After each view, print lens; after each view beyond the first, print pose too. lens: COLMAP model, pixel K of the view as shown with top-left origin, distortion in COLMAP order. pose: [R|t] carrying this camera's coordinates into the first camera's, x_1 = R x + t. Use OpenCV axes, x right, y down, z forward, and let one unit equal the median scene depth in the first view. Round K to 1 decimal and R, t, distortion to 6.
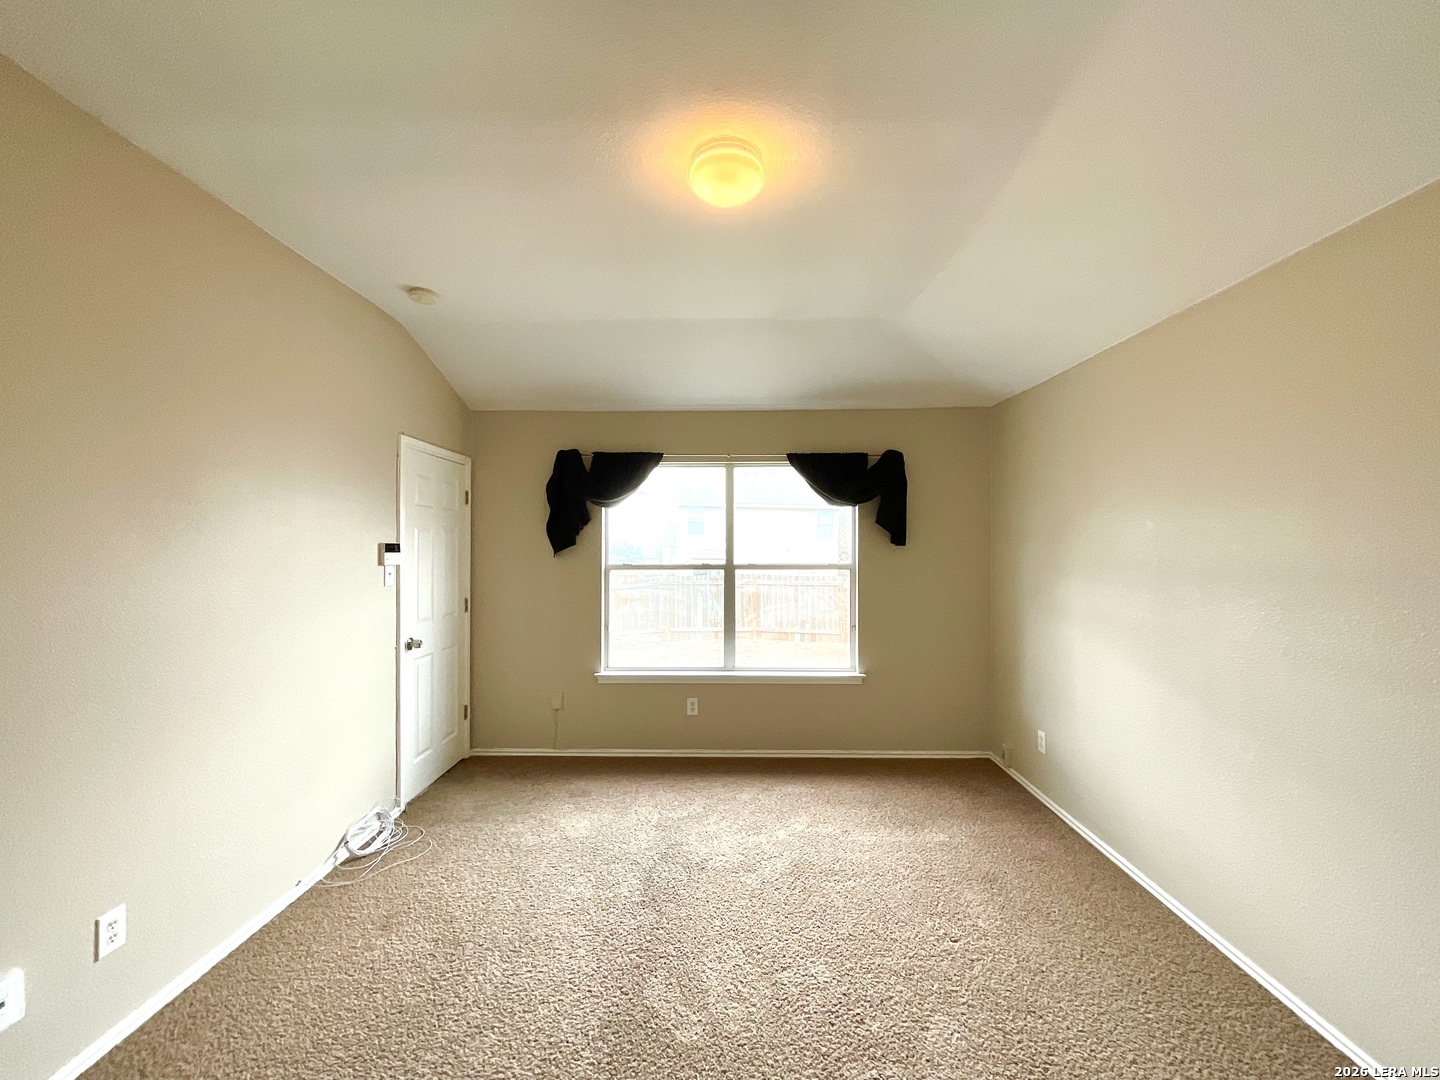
lens RADIAL K [[580.4, 0, 715.6], [0, 580.4, 543.5], [0, 0, 1]] dist [-0.004208, 0.000139]
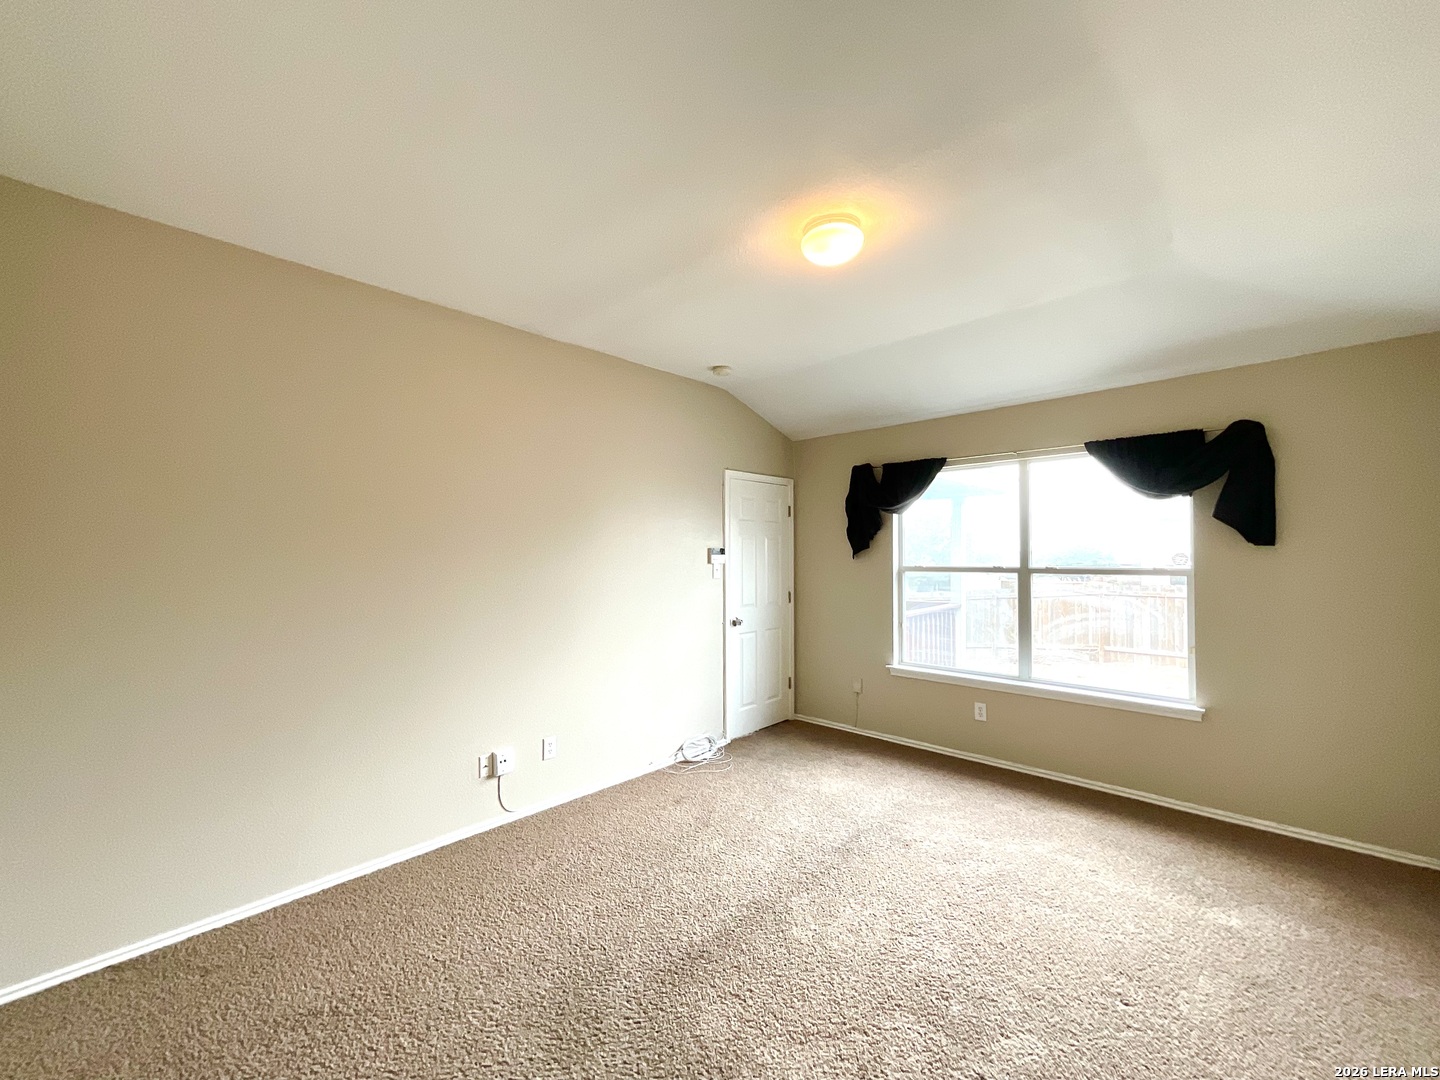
lens RADIAL K [[580.4, 0, 717.8], [0, 580.4, 545.1], [0, 0, 1]] dist [-0.004208, 0.000139]
pose [[0.736563, -0.012380, -0.676255, 0.307765], [0.008660, 0.999923, -0.008873, 0.003591], [0.676313, 0.000679, 0.736614, -0.025700]]
